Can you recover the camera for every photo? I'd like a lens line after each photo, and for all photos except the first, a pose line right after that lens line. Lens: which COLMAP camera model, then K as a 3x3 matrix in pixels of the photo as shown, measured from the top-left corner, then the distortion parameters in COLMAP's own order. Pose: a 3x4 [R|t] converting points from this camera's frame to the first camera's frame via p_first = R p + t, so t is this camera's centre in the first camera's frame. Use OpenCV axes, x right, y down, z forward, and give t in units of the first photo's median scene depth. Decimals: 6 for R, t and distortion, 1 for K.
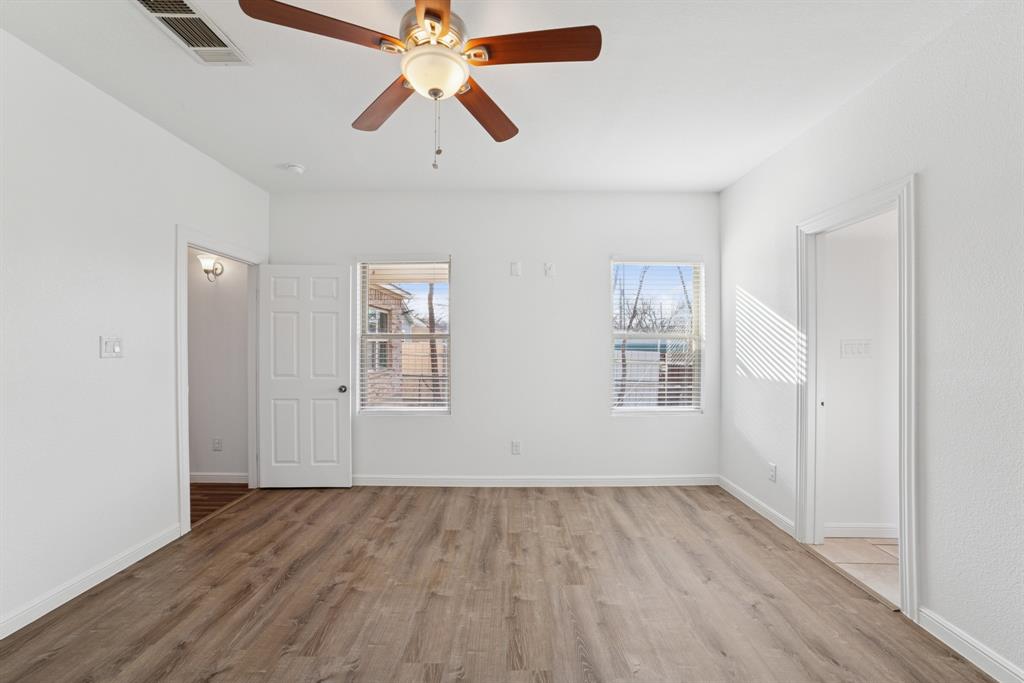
lens RADIAL K [[411.7, 0, 505.6], [0, 411.7, 339.2], [0, 0, 1]] dist [-0.056386, 0.011756]
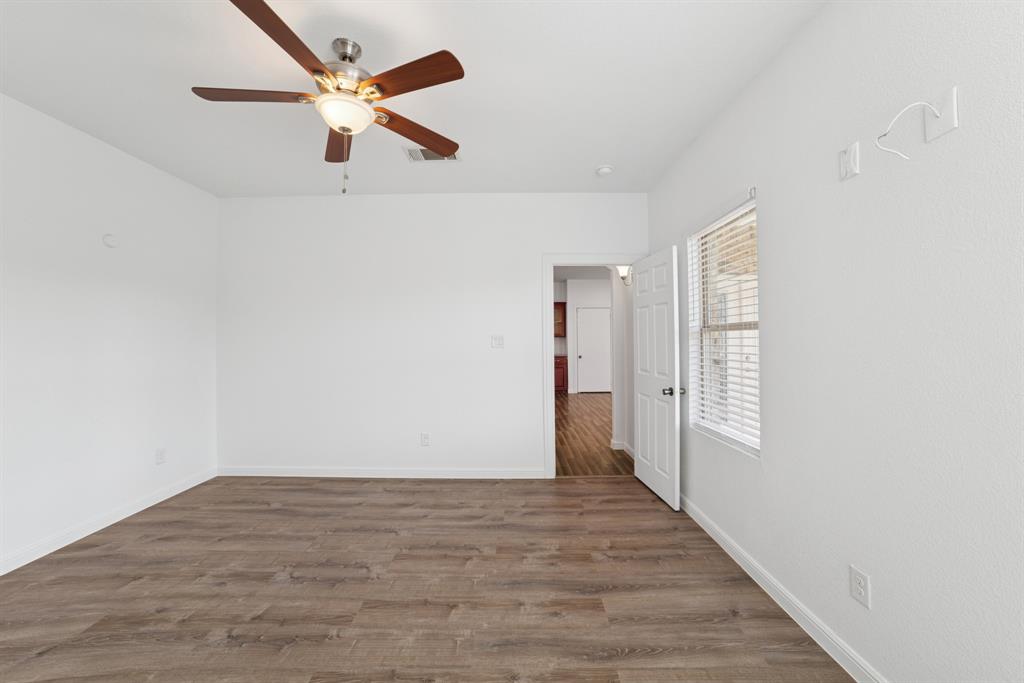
lens RADIAL K [[411.7, 0, 535.5], [0, 411.7, 335.2], [0, 0, 1]] dist [-0.056386, 0.011756]
pose [[0.004323, -0.011868, -0.999920, 0.558871], [0.011450, 0.999865, -0.011818, 0.012994], [0.999925, -0.011398, 0.004458, 0.879025]]
